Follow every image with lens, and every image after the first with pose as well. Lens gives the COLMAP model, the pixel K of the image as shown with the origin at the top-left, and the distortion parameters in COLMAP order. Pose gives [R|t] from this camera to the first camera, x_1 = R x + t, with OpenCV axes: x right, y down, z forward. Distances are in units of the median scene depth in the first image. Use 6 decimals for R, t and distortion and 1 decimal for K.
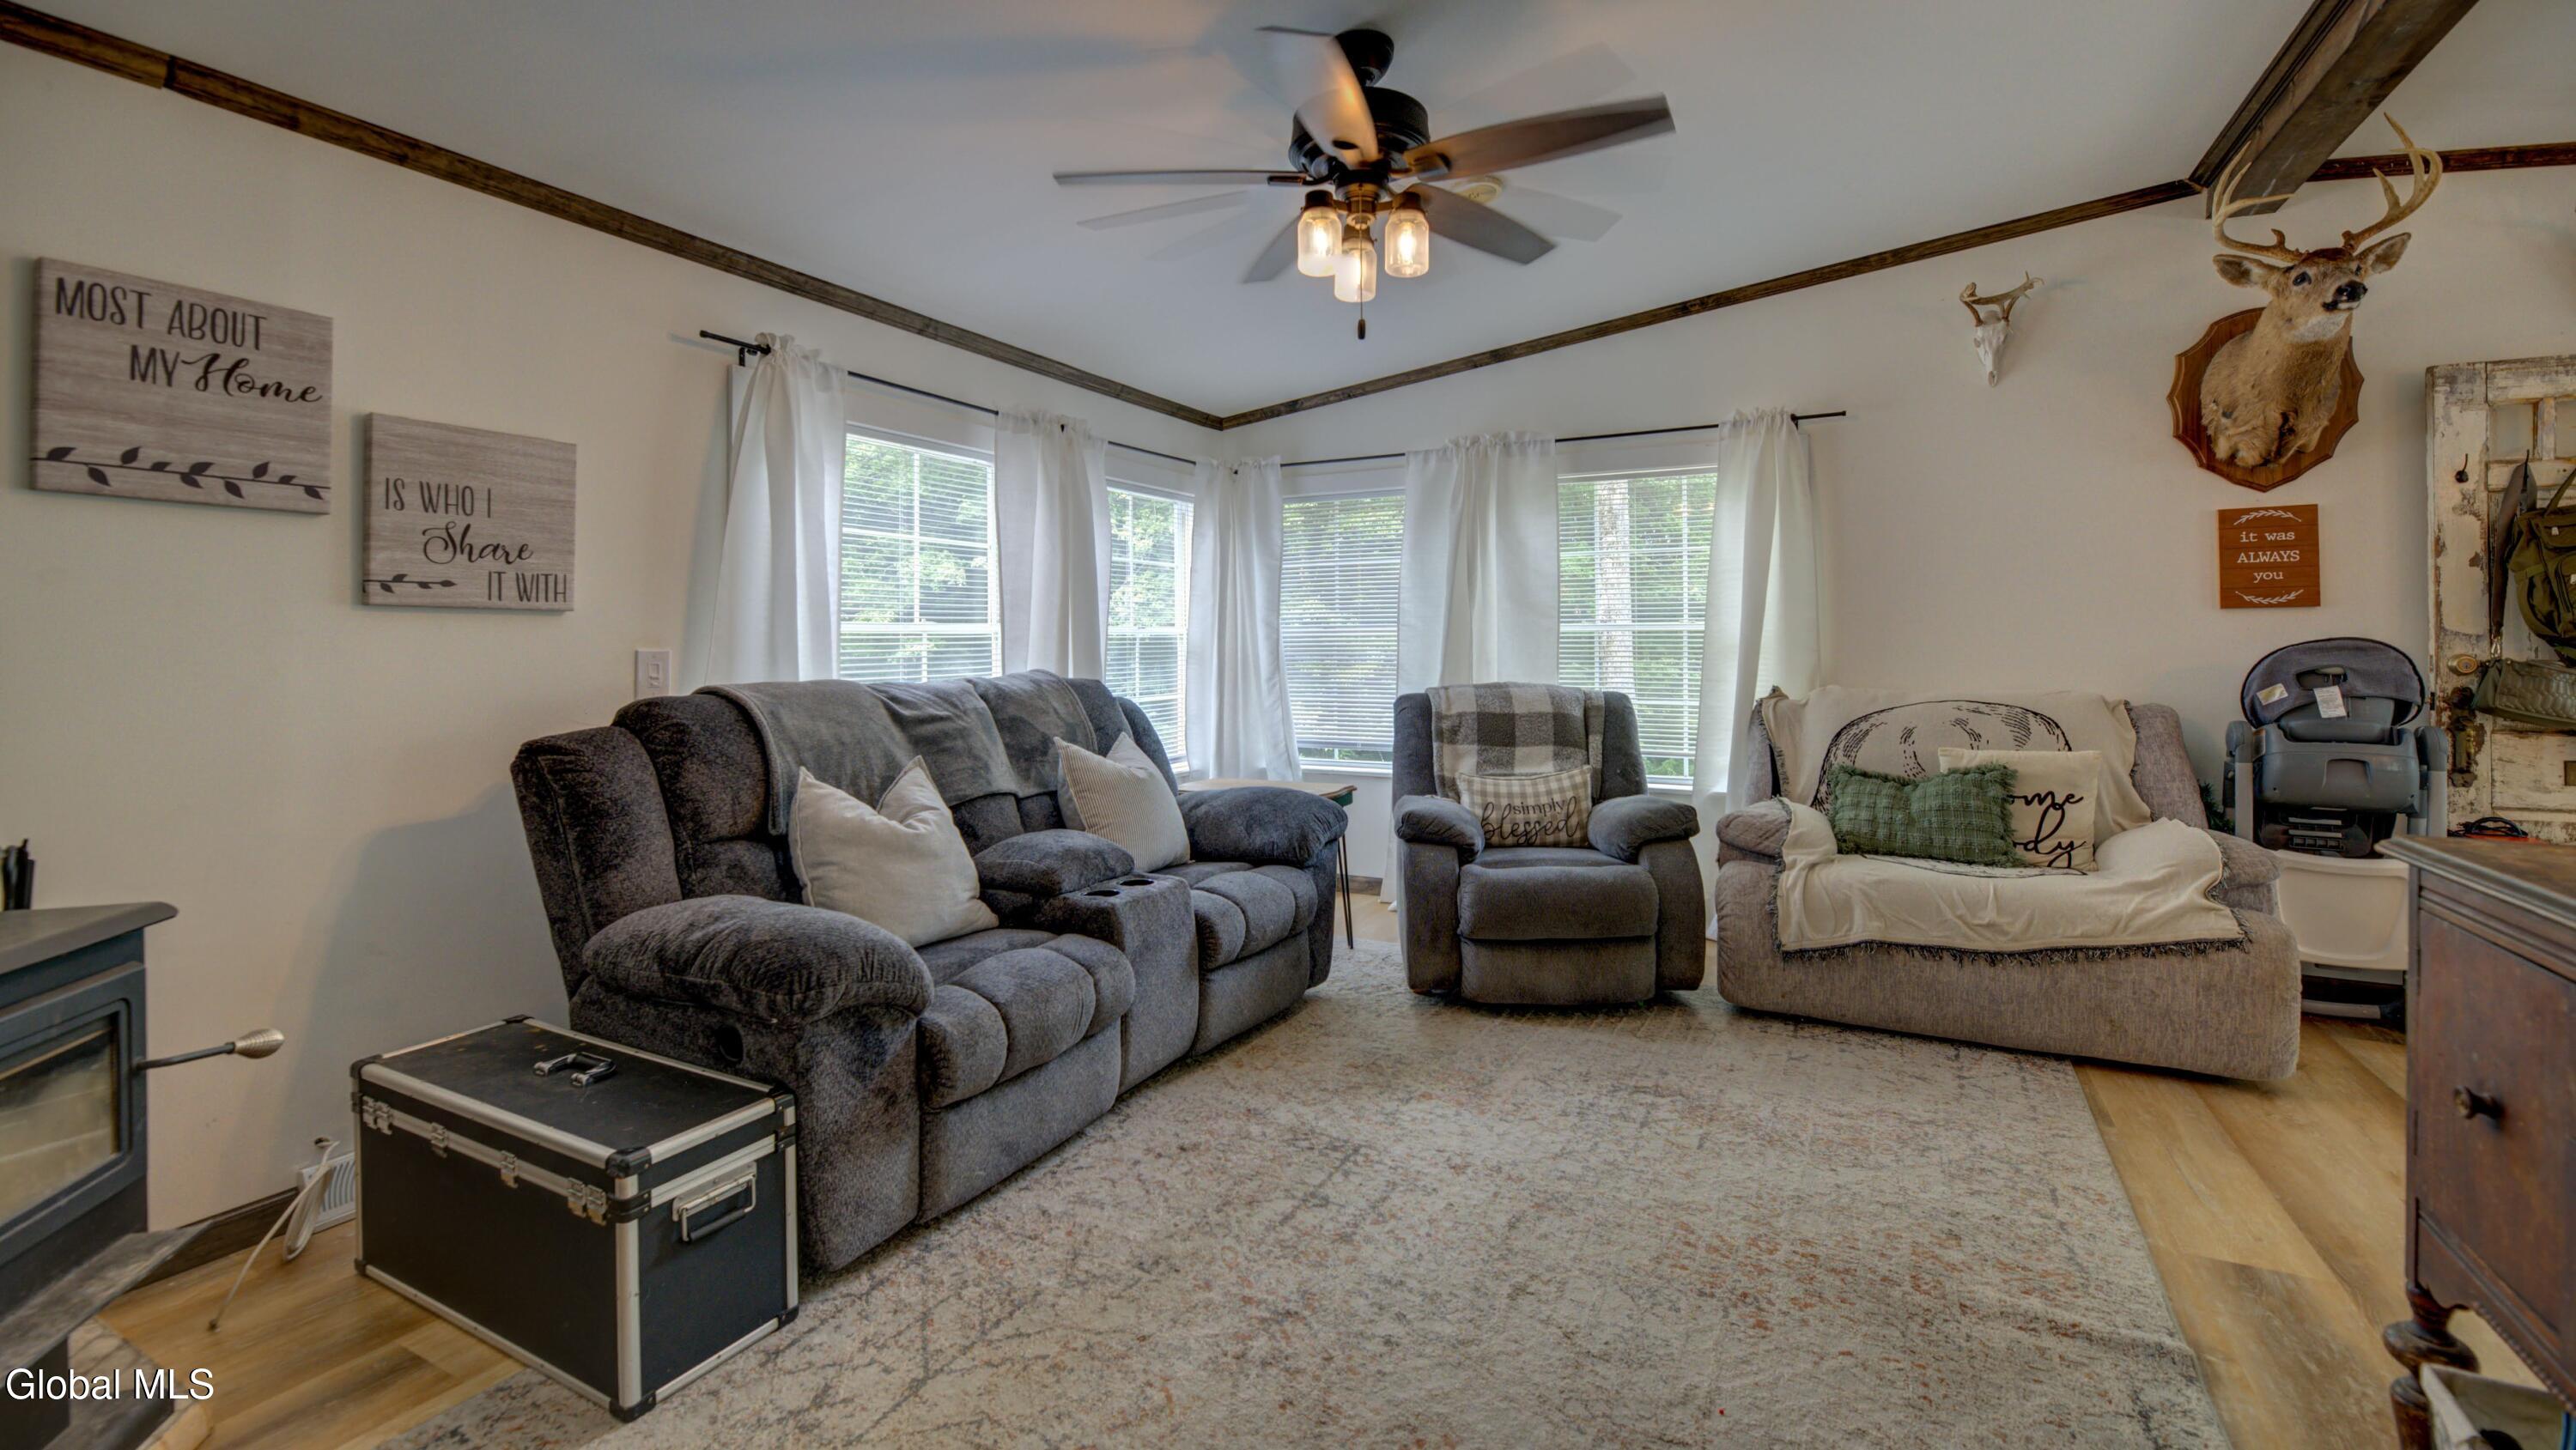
lens RADIAL K [[1064.1, 0, 1291.5], [0, 1064.1, 626.9], [0, 0, 1]] dist [-0.000553, -0.000159]
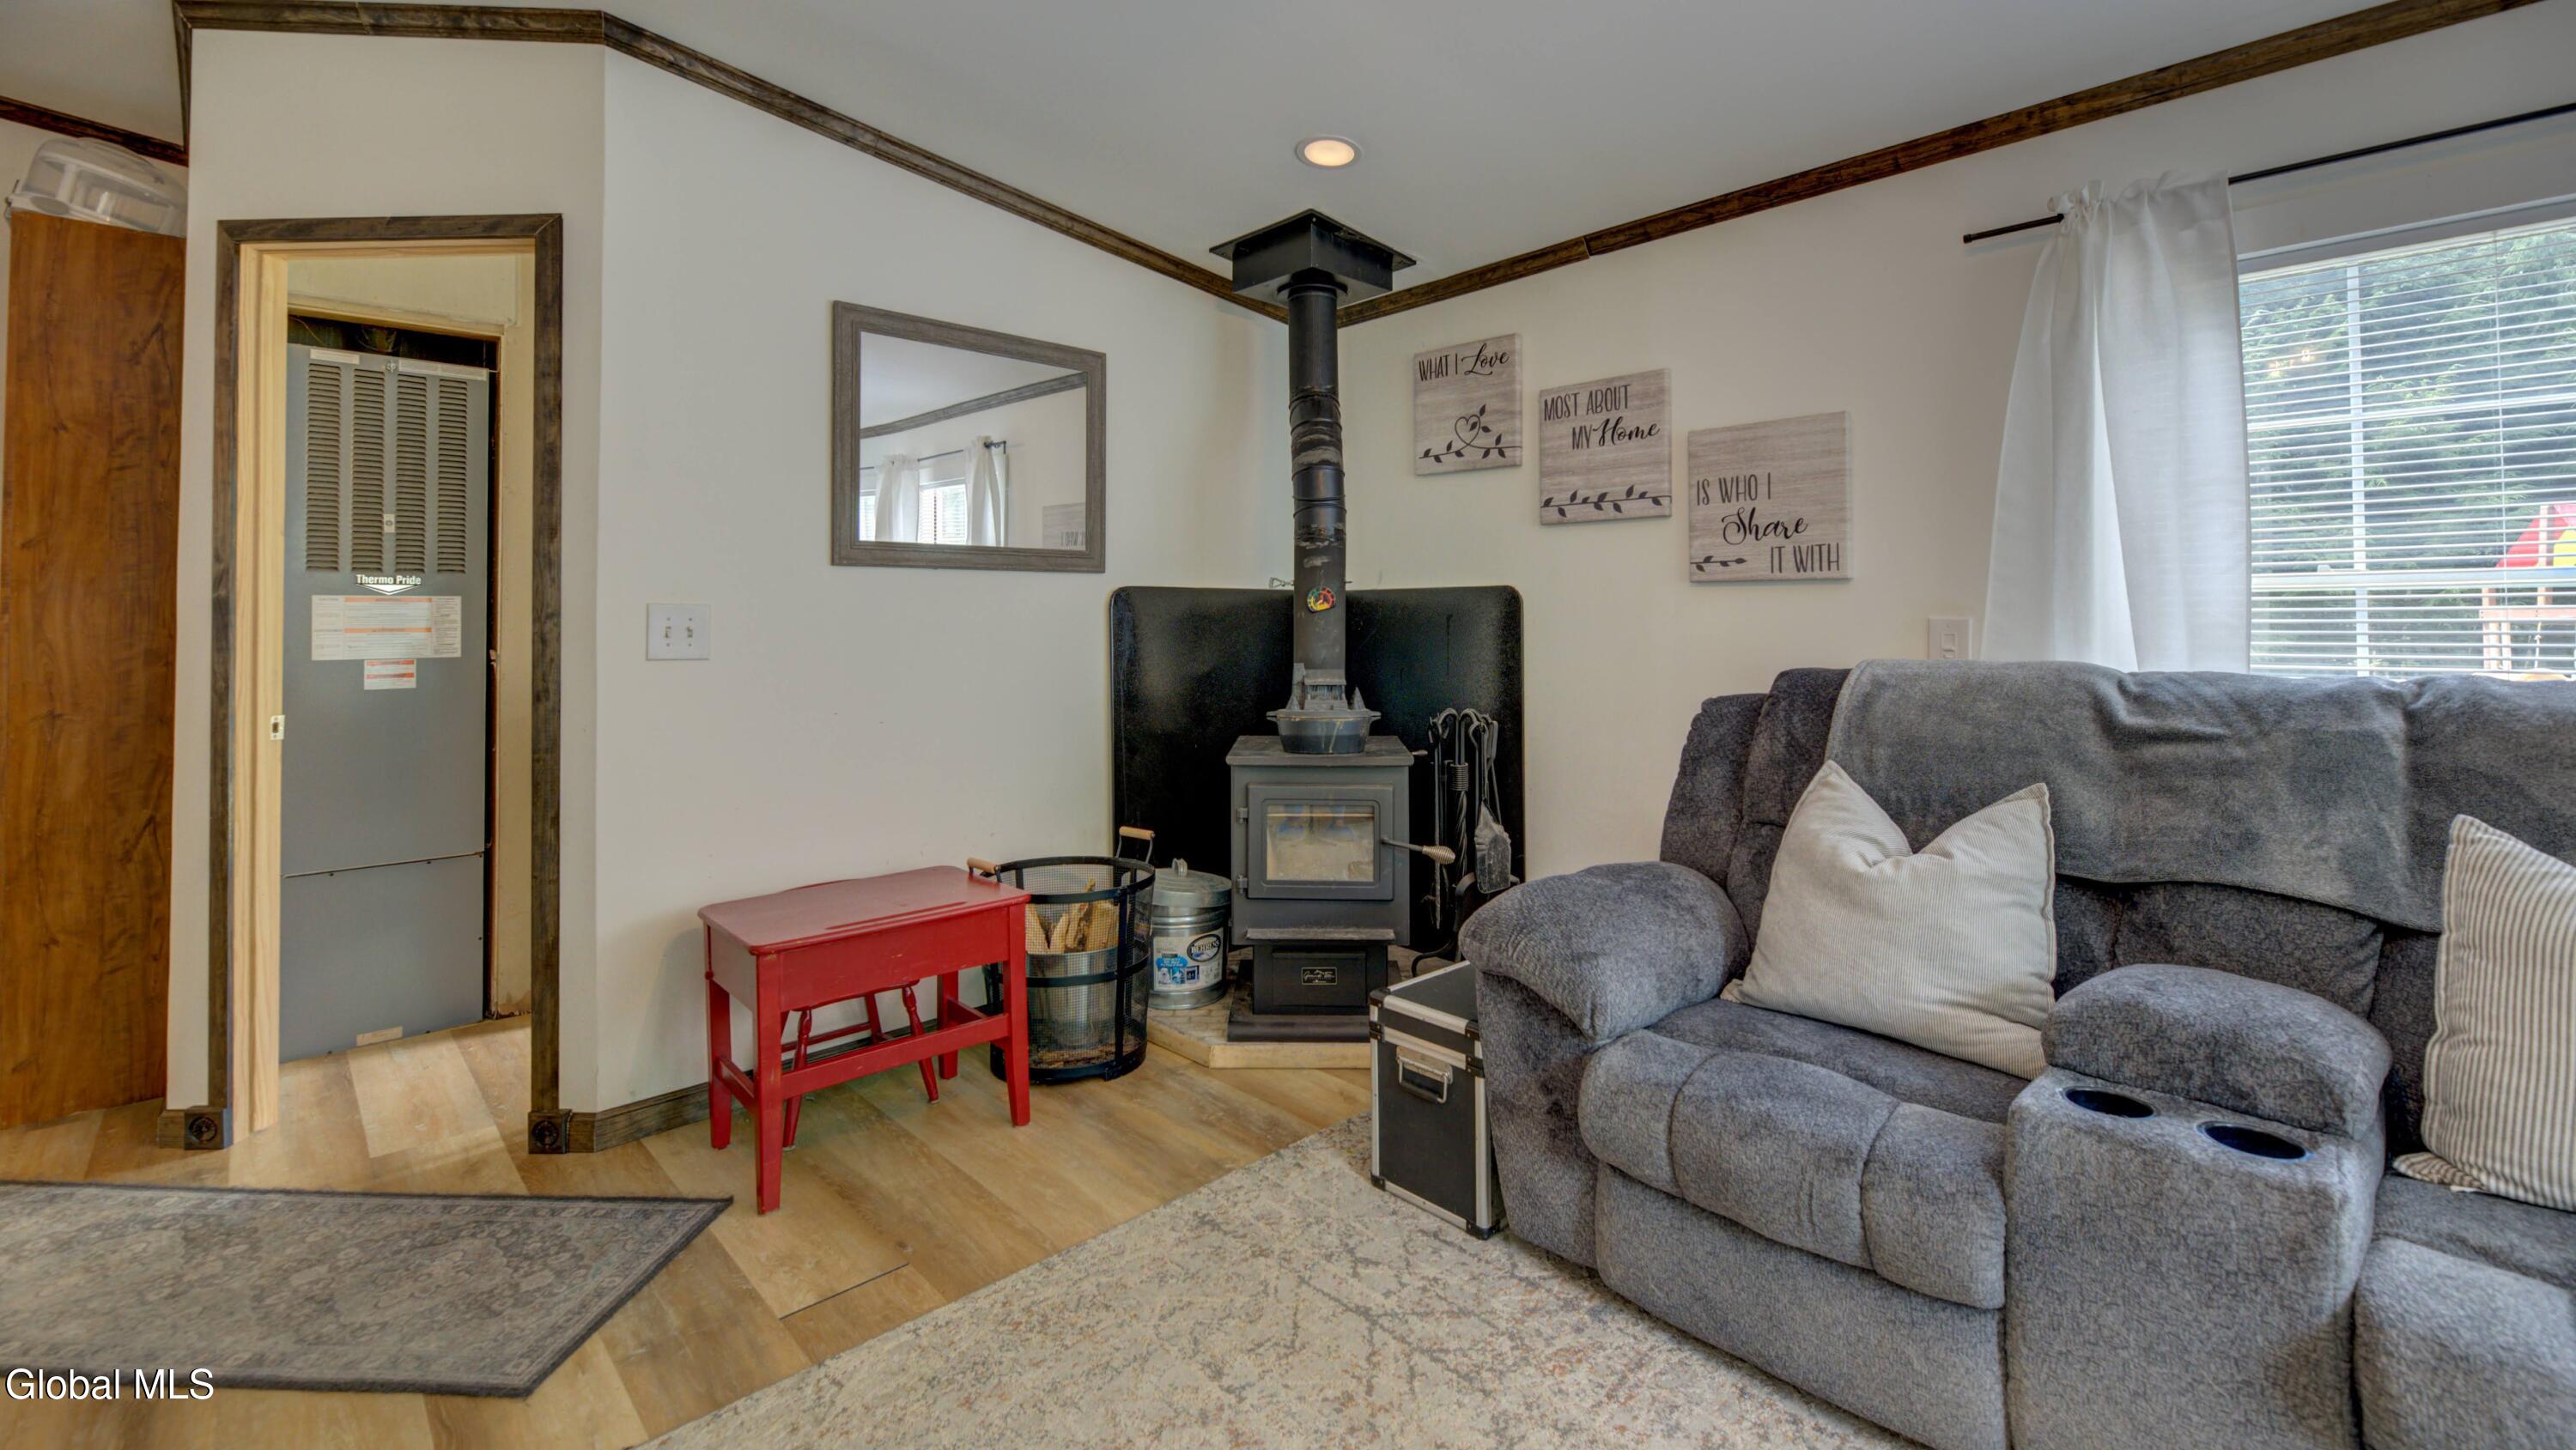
lens RADIAL K [[1096.7, 0, 1295.1], [0, 1096.7, 598.5], [0, 0, 1]] dist [-0.001151, -0.000076]
pose [[-0.311166, -0.011998, -0.950280, 0.514131], [0.021135, 0.999586, -0.019541, 0.014036], [0.950121, -0.026164, -0.310783, 0.926705]]
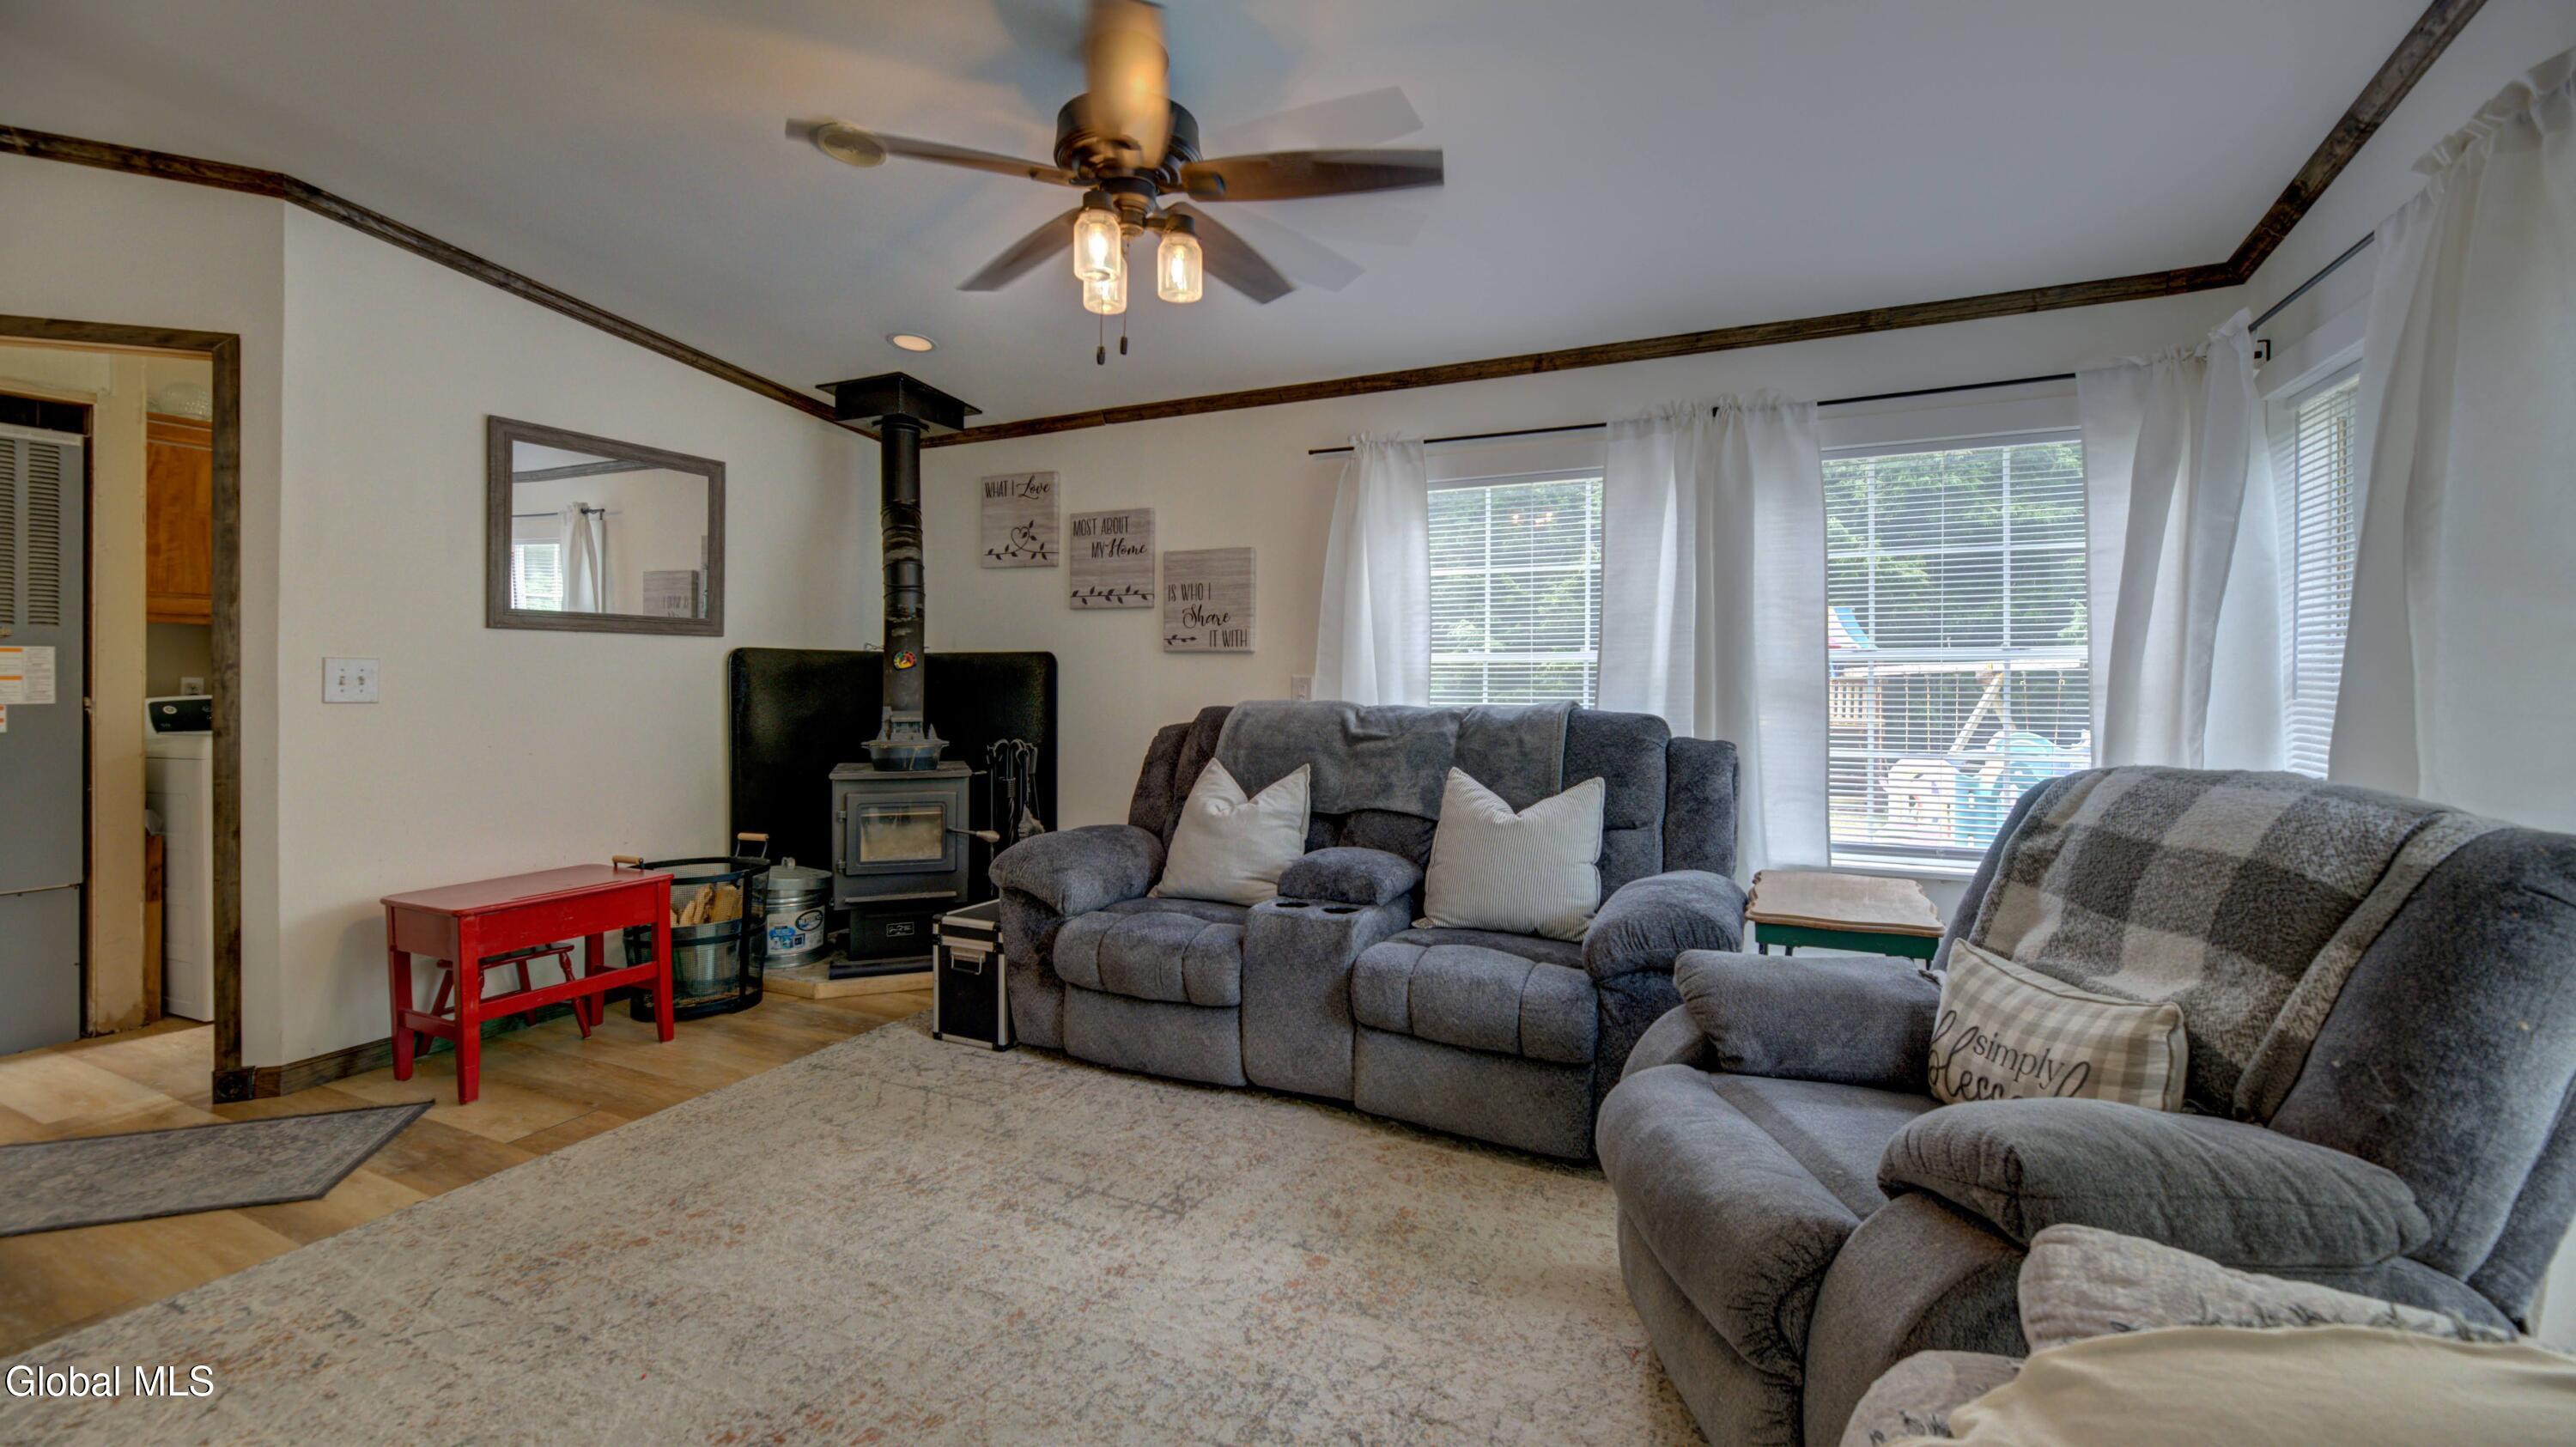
lens RADIAL K [[1054.5, 0, 1292.3], [0, 1054.5, 675.7], [0, 0, 1]] dist [0.000462, -0.006149]
pose [[0.048615, 0.004100, -0.998809, 1.026388], [0.012944, 0.999905, 0.004735, 0.016149], [0.998734, -0.013159, 0.048557, 1.102629]]
